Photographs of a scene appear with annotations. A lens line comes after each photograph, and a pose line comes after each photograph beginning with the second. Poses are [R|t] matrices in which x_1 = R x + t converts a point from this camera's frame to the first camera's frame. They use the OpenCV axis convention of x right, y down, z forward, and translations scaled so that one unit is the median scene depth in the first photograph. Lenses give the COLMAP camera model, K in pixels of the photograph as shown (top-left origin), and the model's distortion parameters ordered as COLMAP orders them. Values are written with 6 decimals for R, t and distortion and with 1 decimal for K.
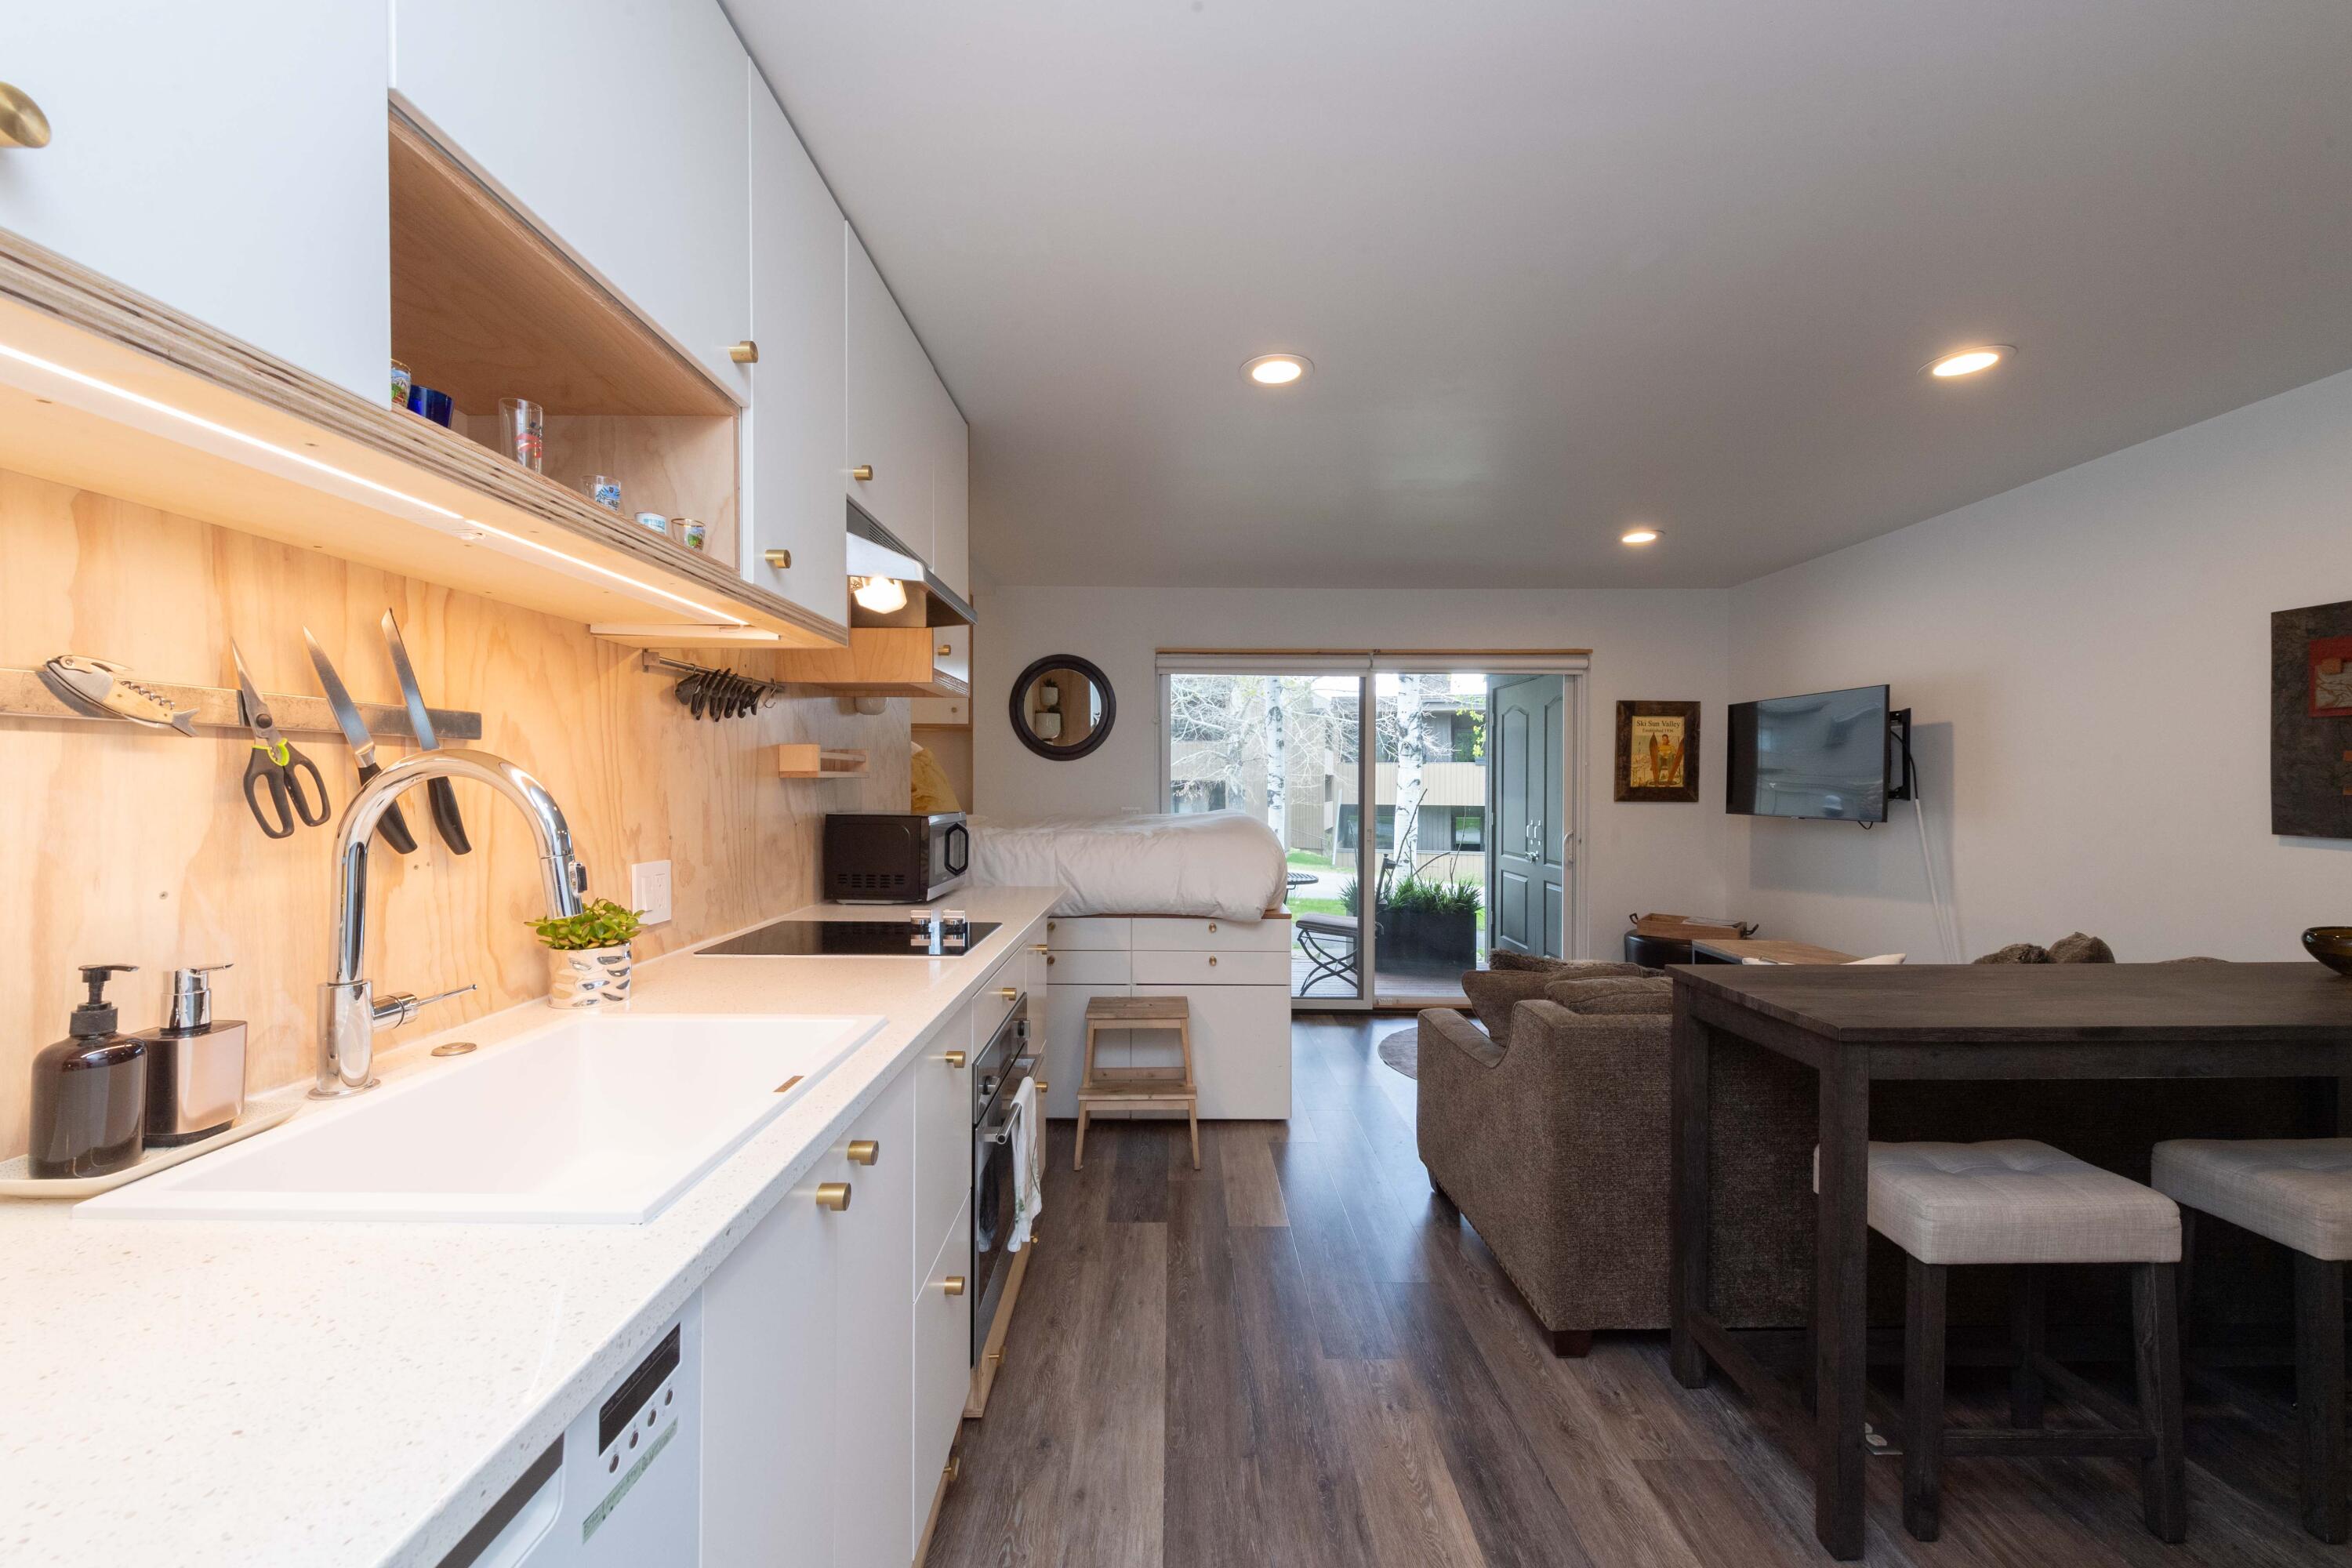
lens RADIAL K [[897.3, 0, 1276.6], [0, 897.3, 789.0], [0, 0, 1]] dist [0.008660, -0.000079]
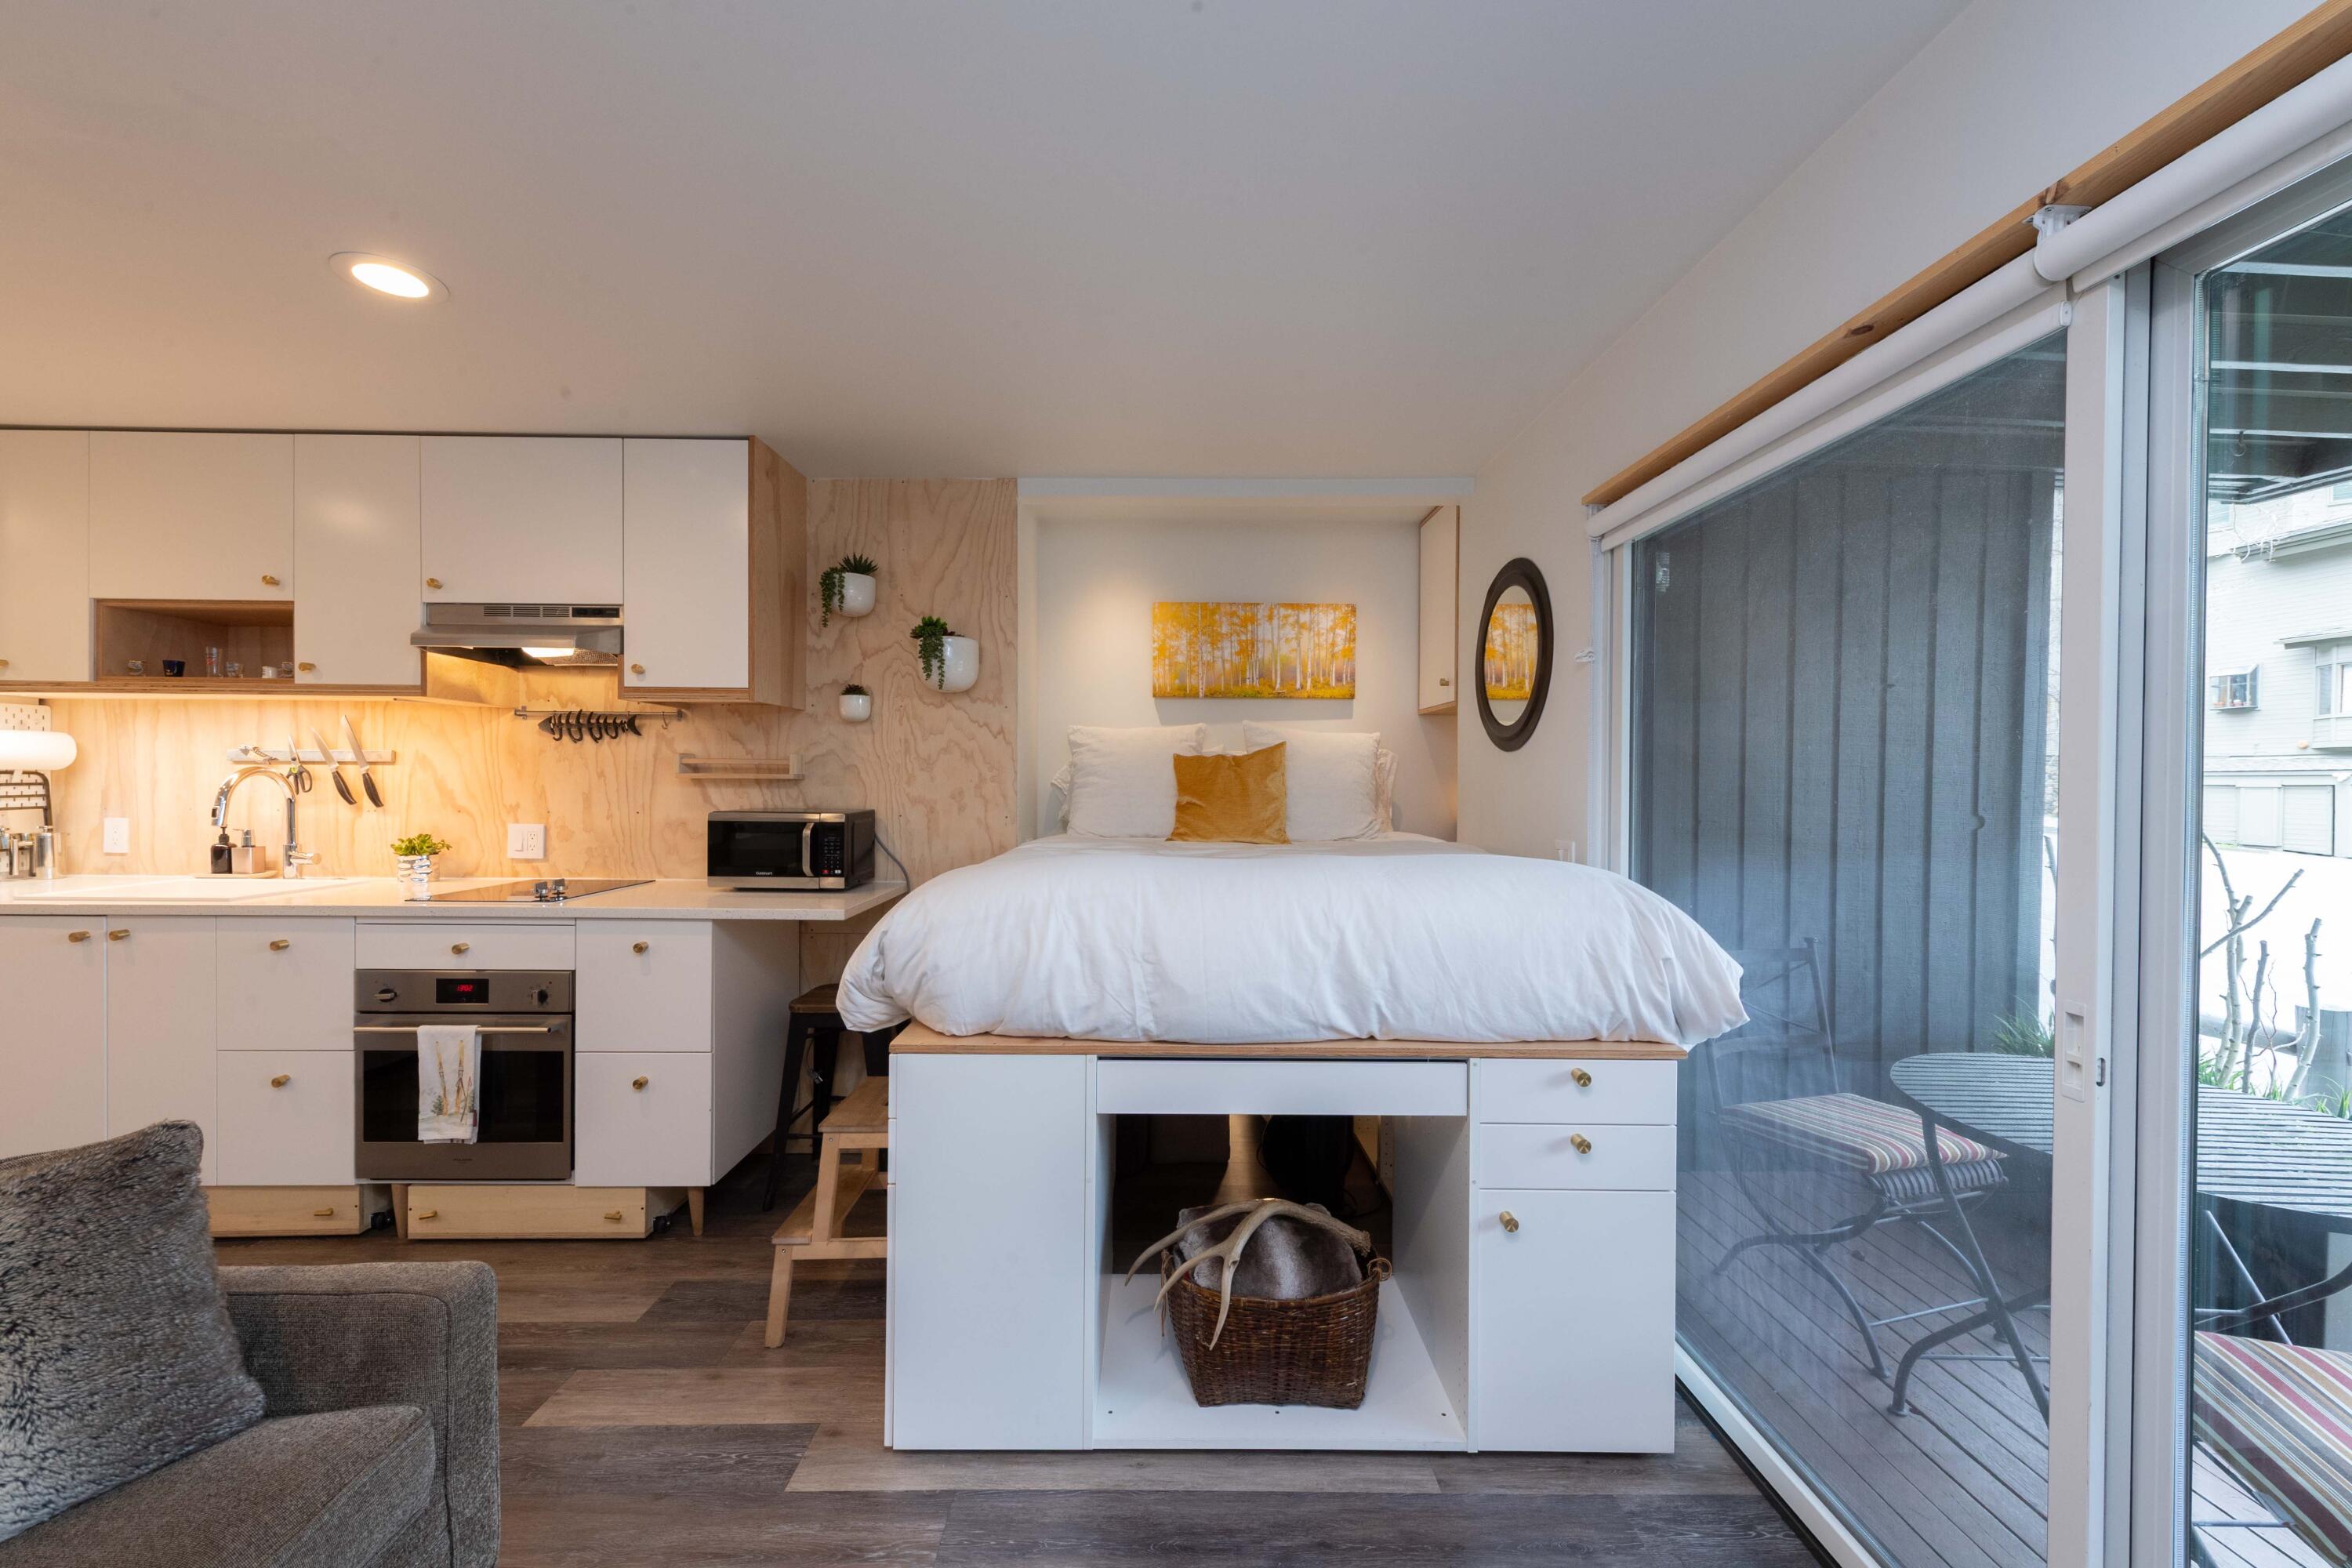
lens RADIAL K [[911.1, 0, 1076.8], [0, 911.1, 787.6], [0, 0, 1]] dist [0.009976, -0.003339]
pose [[-0.091986, 0.005107, -0.995747, 0.471914], [-0.016880, 0.999835, 0.006687, -0.010645], [0.995617, 0.017424, -0.091884, 1.033561]]
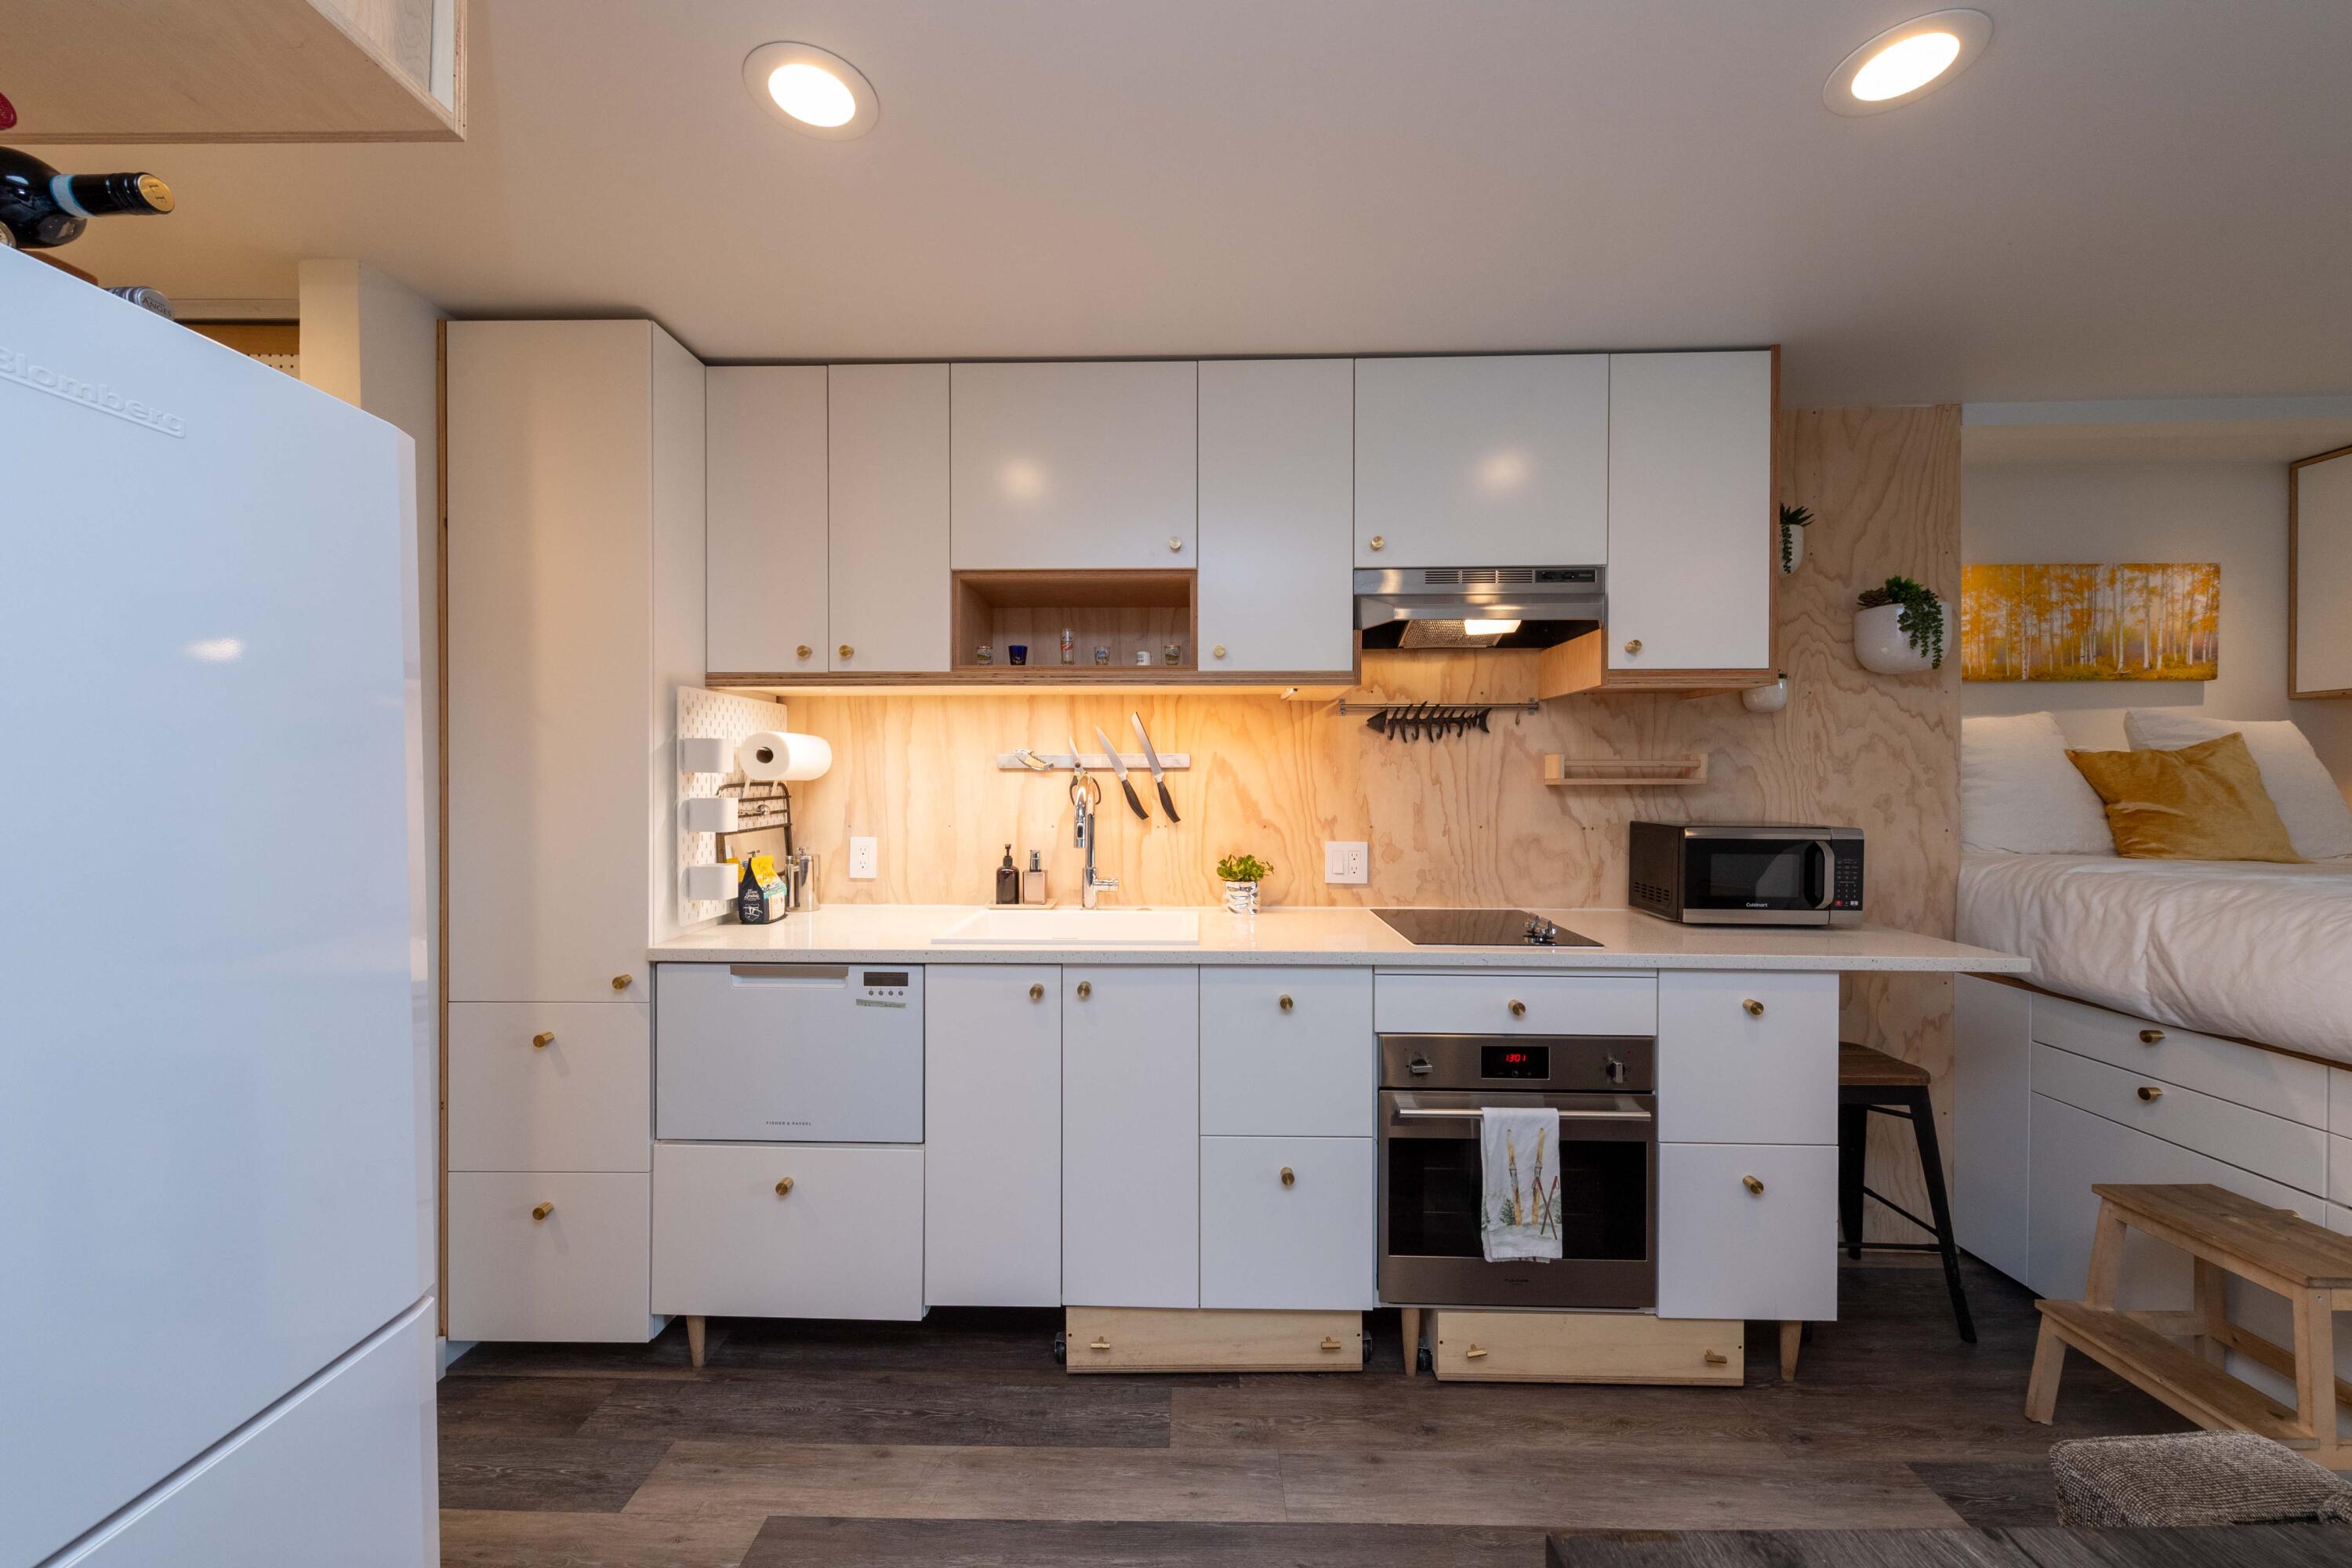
lens RADIAL K [[911.1, 0, 1076.8], [0, 911.1, 787.6], [0, 0, 1]] dist [0.009976, -0.003339]
pose [[-0.131636, 0.003909, -0.991290, 0.391766], [-0.009144, 0.999945, 0.005157, -0.005589], [0.991256, 0.009743, -0.131593, 0.343789]]
